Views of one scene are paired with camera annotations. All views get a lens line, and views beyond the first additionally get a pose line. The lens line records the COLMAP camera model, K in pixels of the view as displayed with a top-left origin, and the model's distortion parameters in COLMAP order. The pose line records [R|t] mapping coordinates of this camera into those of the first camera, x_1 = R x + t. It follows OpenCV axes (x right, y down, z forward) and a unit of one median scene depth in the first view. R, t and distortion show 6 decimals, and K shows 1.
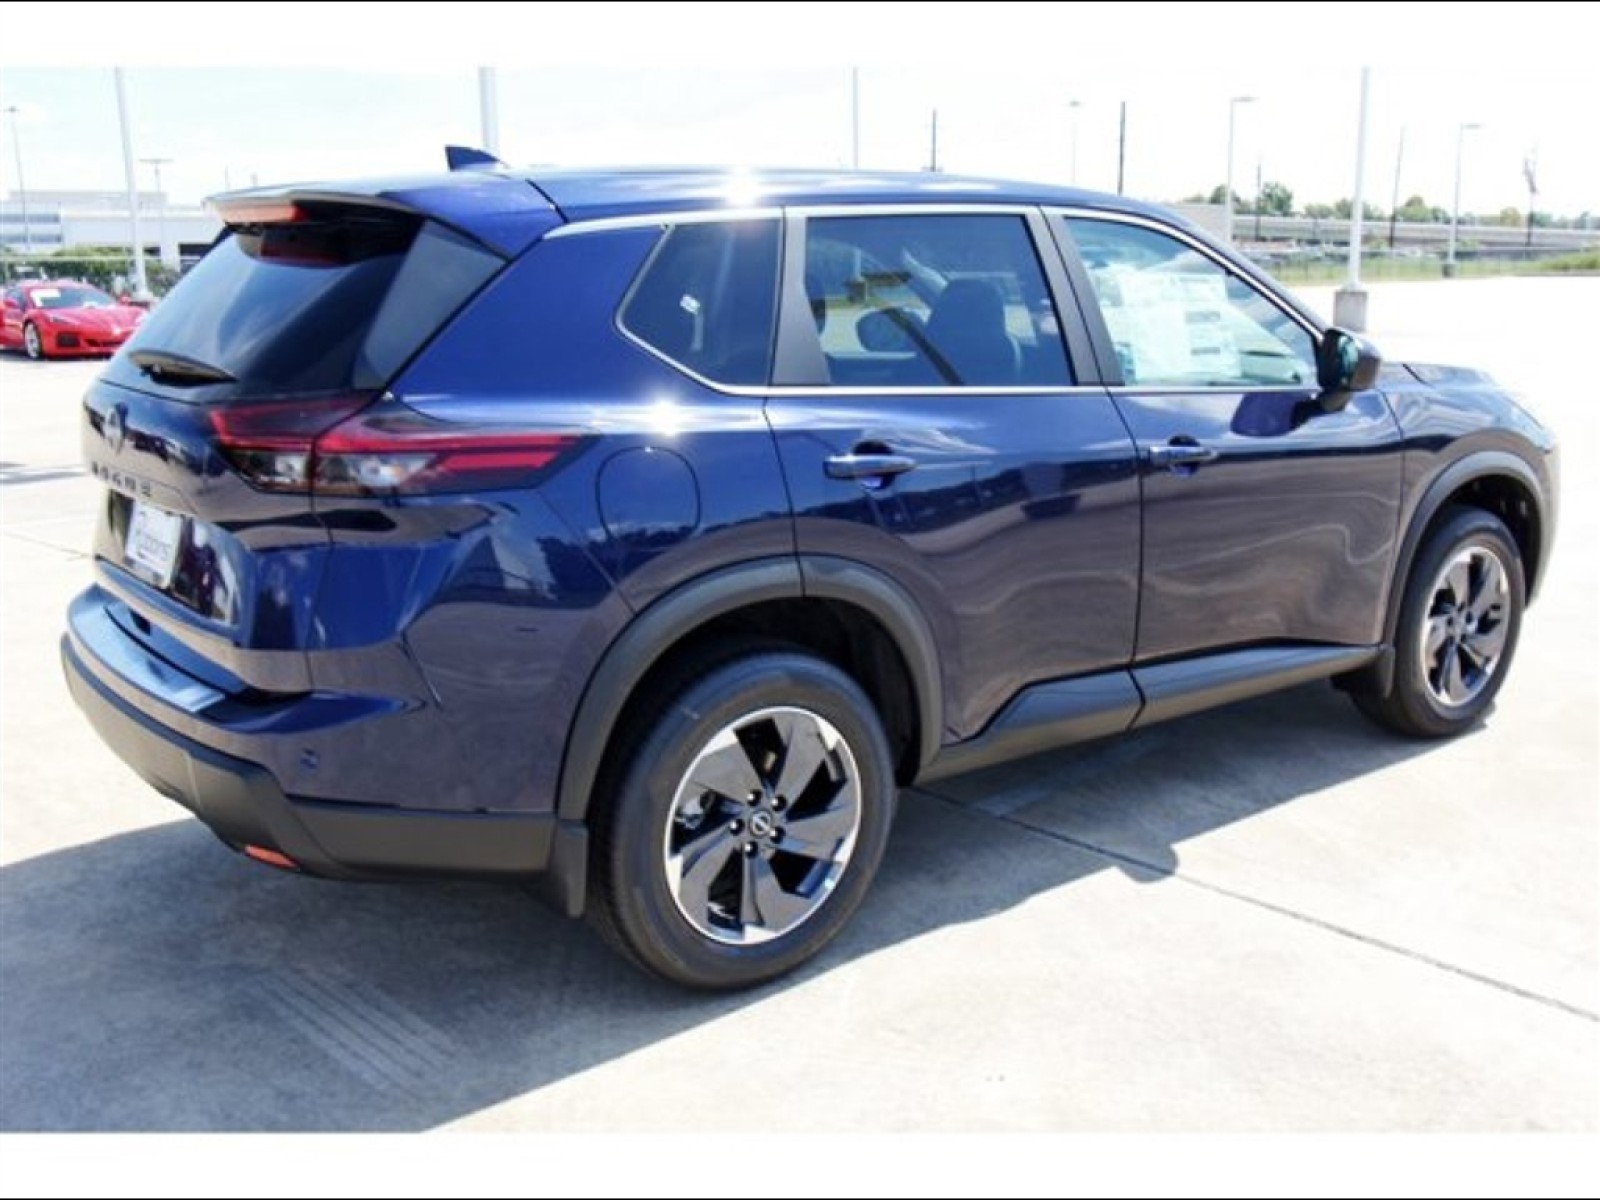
lens RADIAL K [[1609.5, 0, 823.3], [0, 1609.5, 595.0], [0, 0, 1]] dist [0.034861, 0.000000]
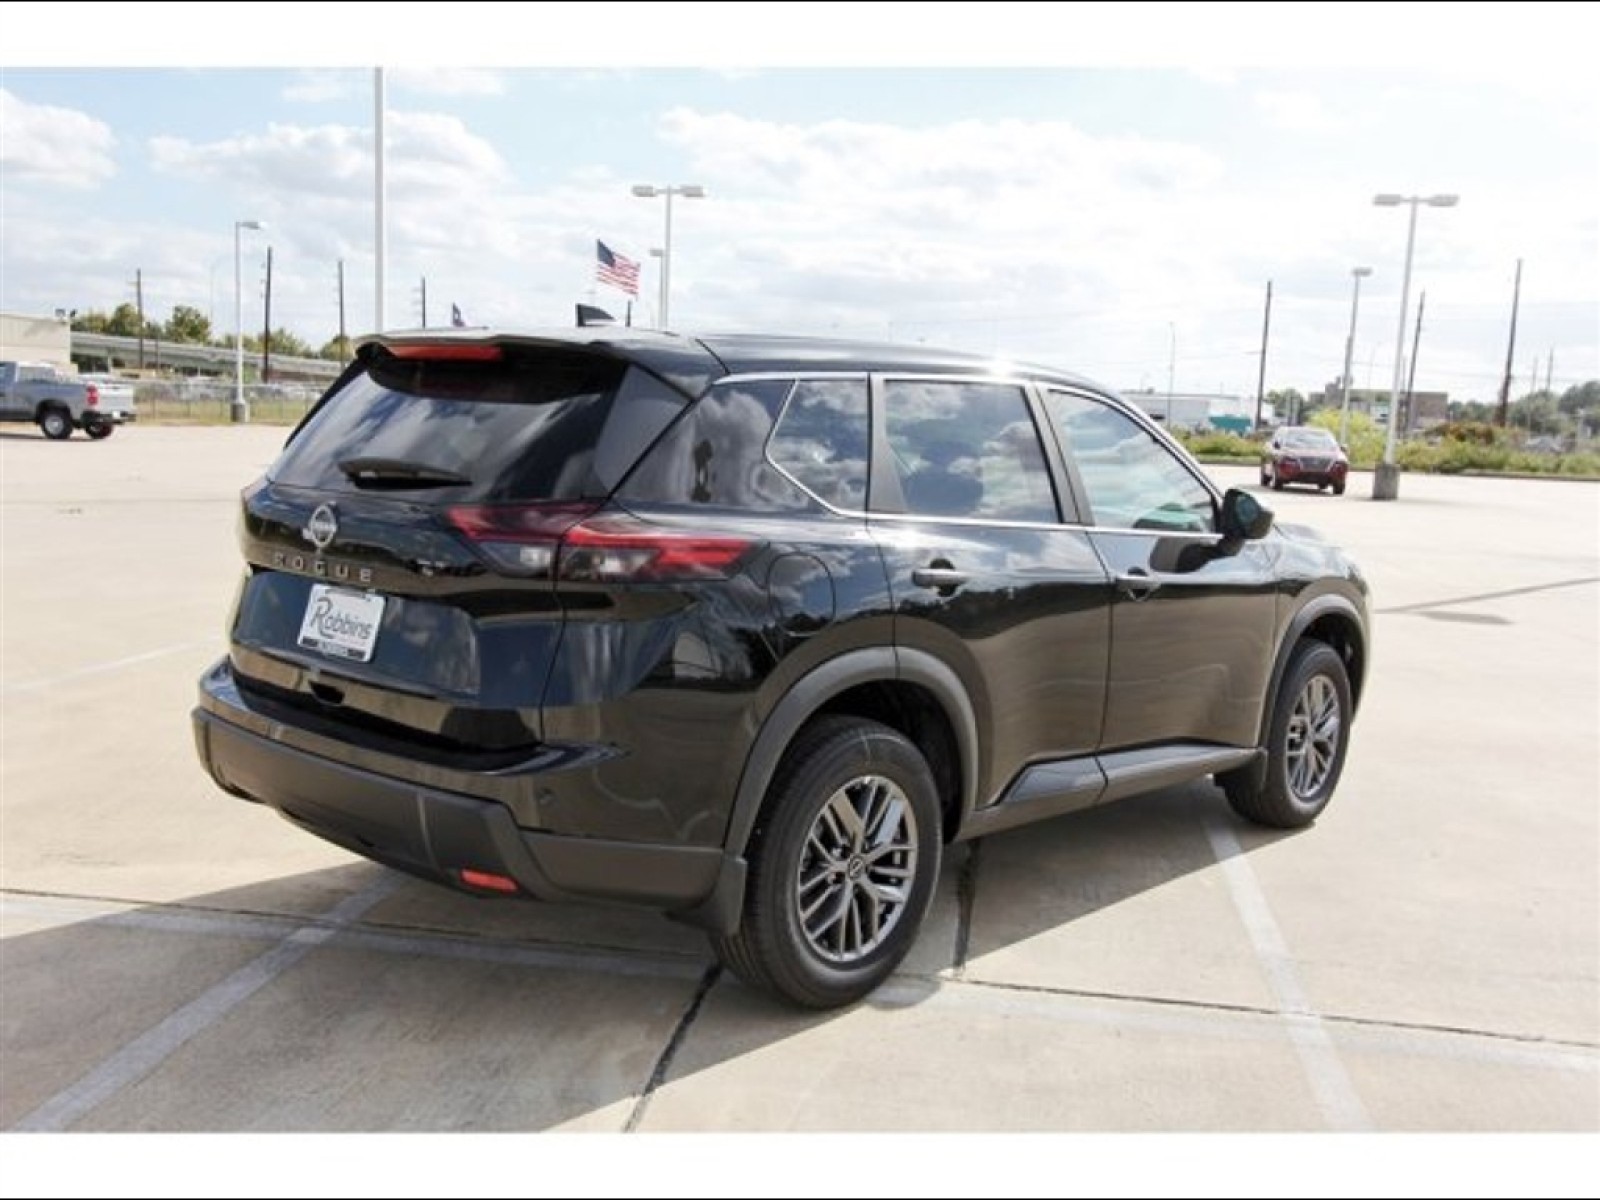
lens RADIAL K [[1609.5, 0, 787.0], [0, 1609.5, 599.5], [0, 0, 1]] dist [0.034861, 0.000000]
pose [[0.984847, 0.030302, 0.170758, -0.294453], [-0.013607, 0.995083, -0.098109, 0.059288], [-0.172891, 0.094299, 0.980416, -0.195642]]
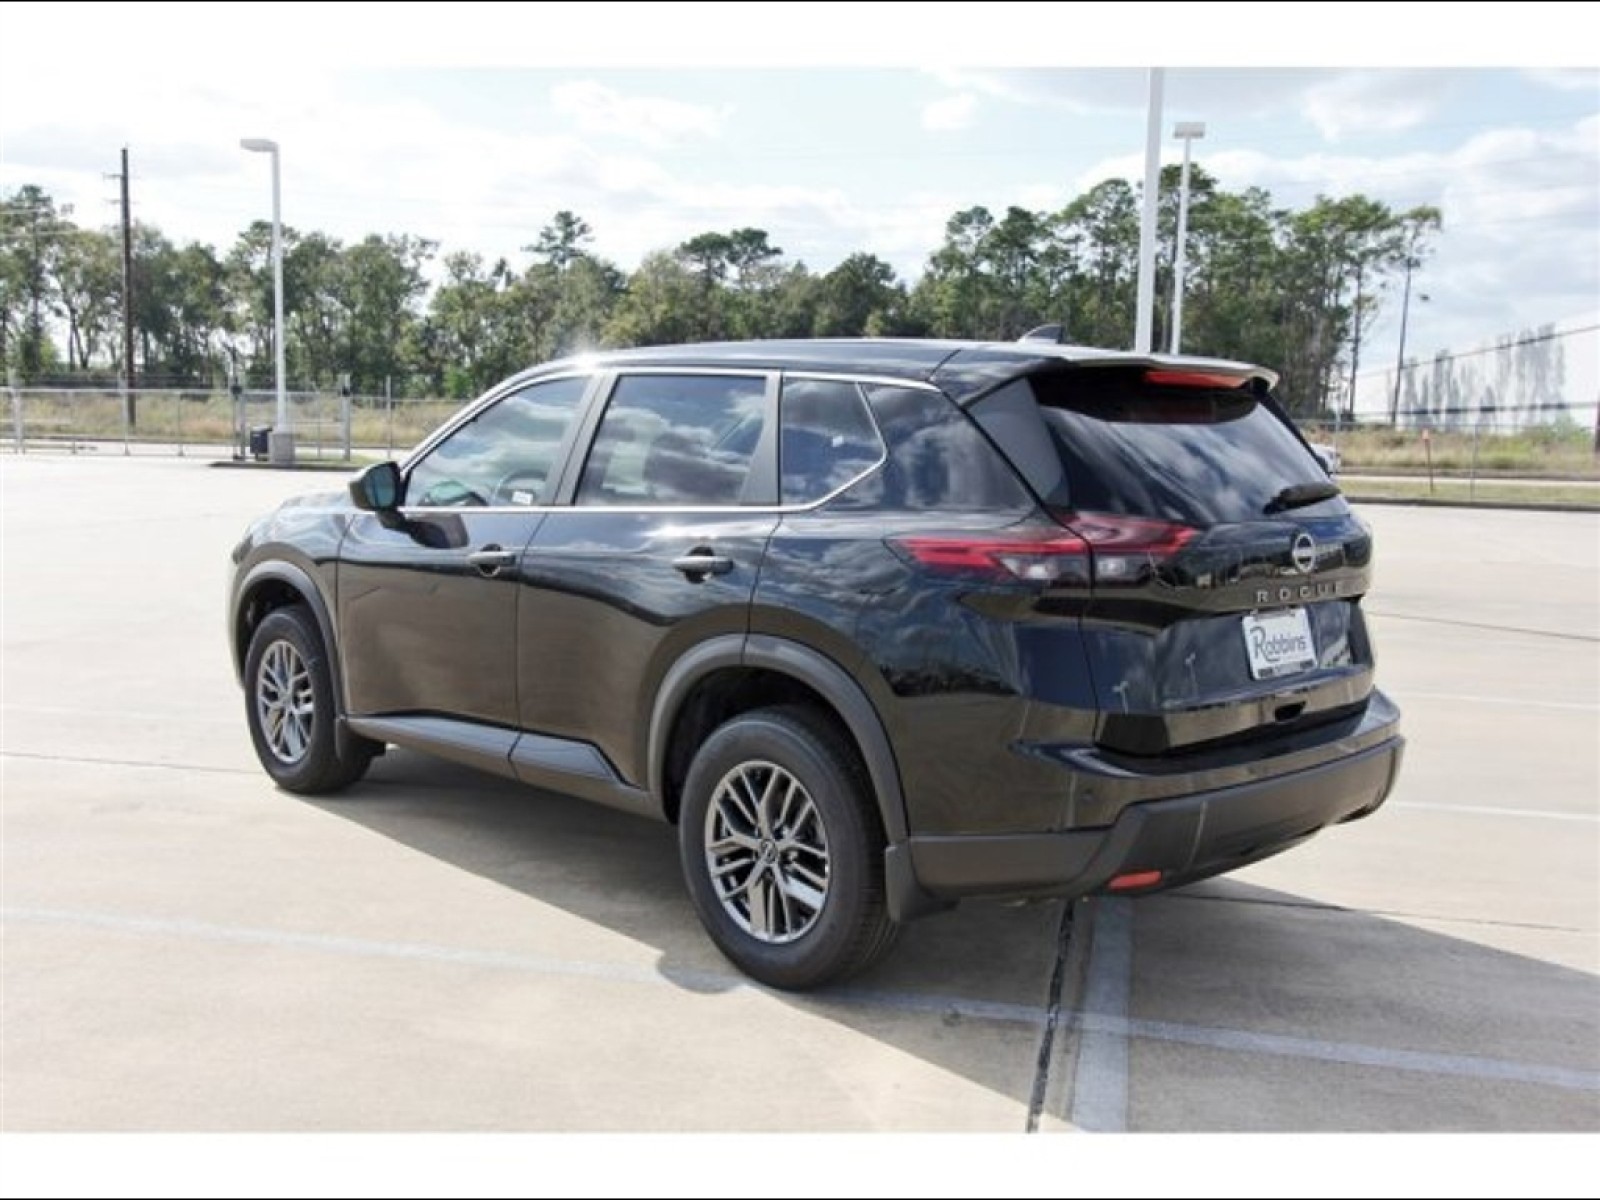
lens RADIAL K [[1609.5, 0, 808.9], [0, 1609.5, 608.7], [0, 0, 1]] dist [0.034861, 0.000000]
pose [[-0.138786, -0.115982, 0.983507, -1.536799], [0.198525, 0.969700, 0.142369, -0.297746], [-0.970220, 0.215010, -0.111556, 1.455904]]
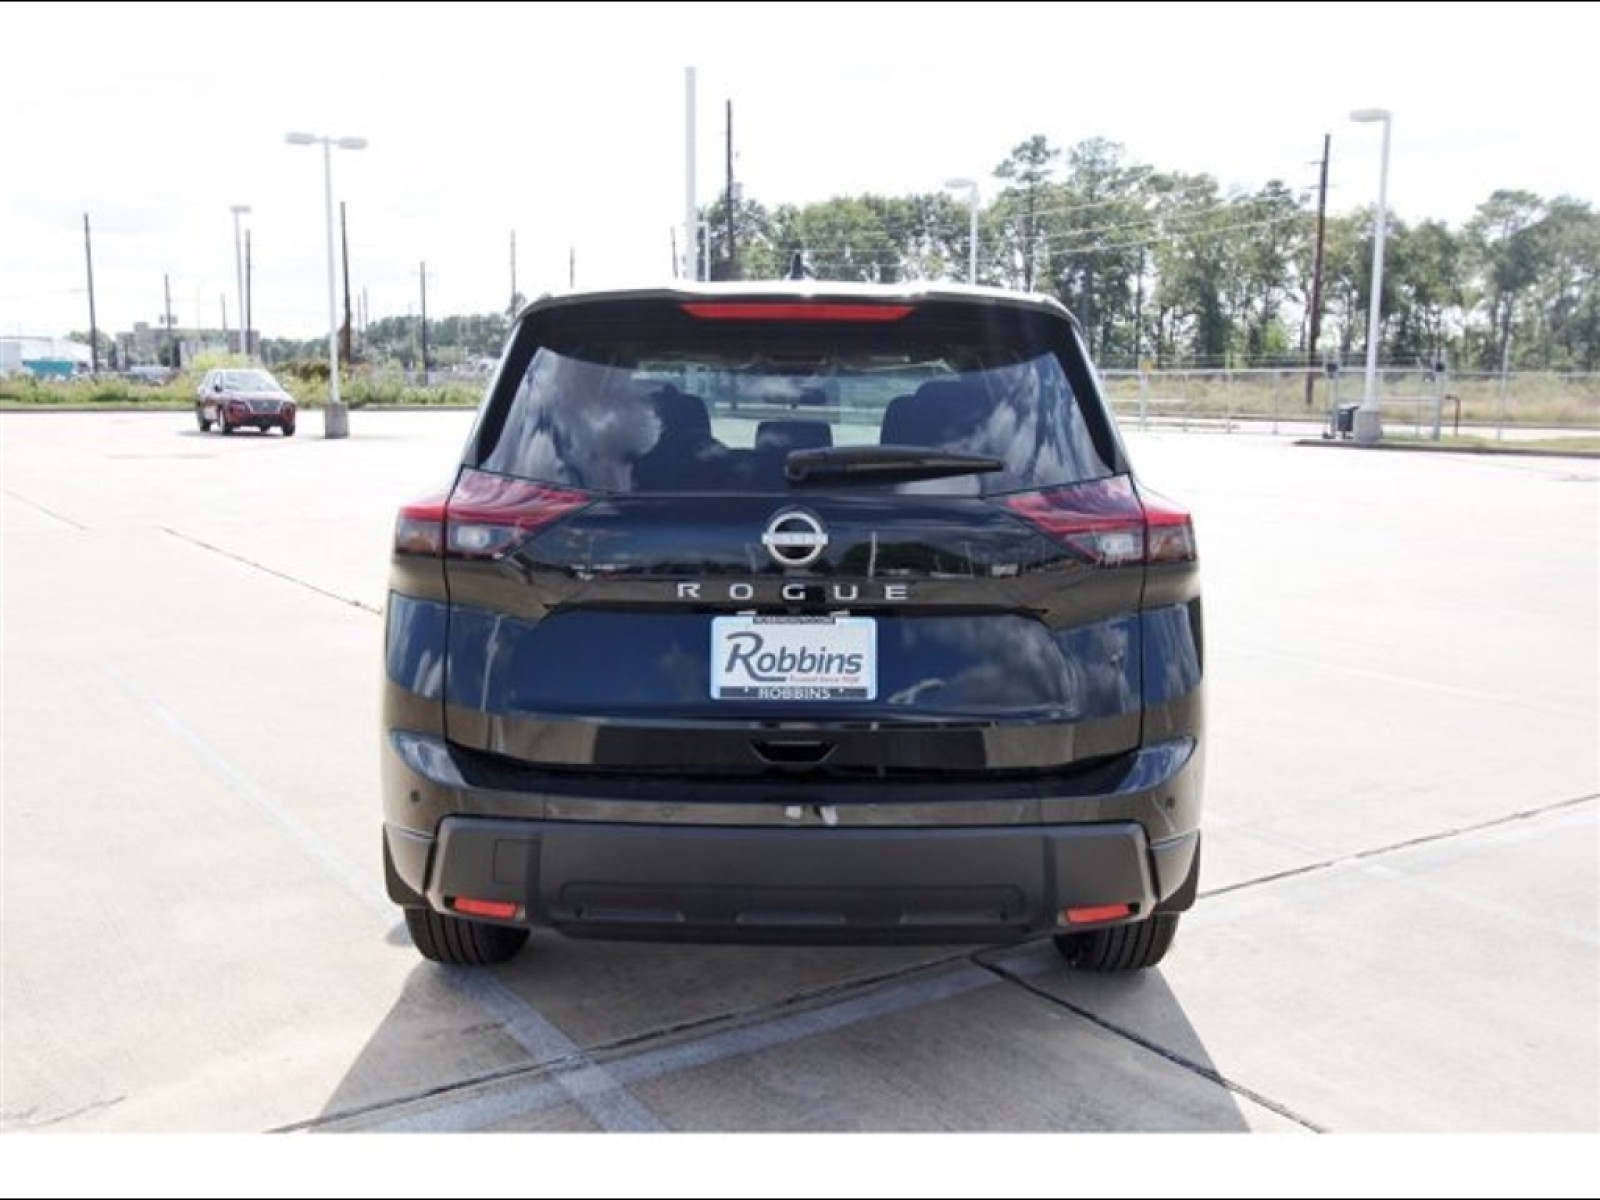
lens RADIAL K [[1609.5, 0, 790.1], [0, 1609.5, 598.9], [0, 0, 1]] dist [0.034861, 0.000000]
pose [[0.602503, -0.098558, 0.792008, -1.127751], [0.163721, 0.986505, -0.001786, -0.065207], [-0.781144, 0.130745, 0.610508, 0.431788]]
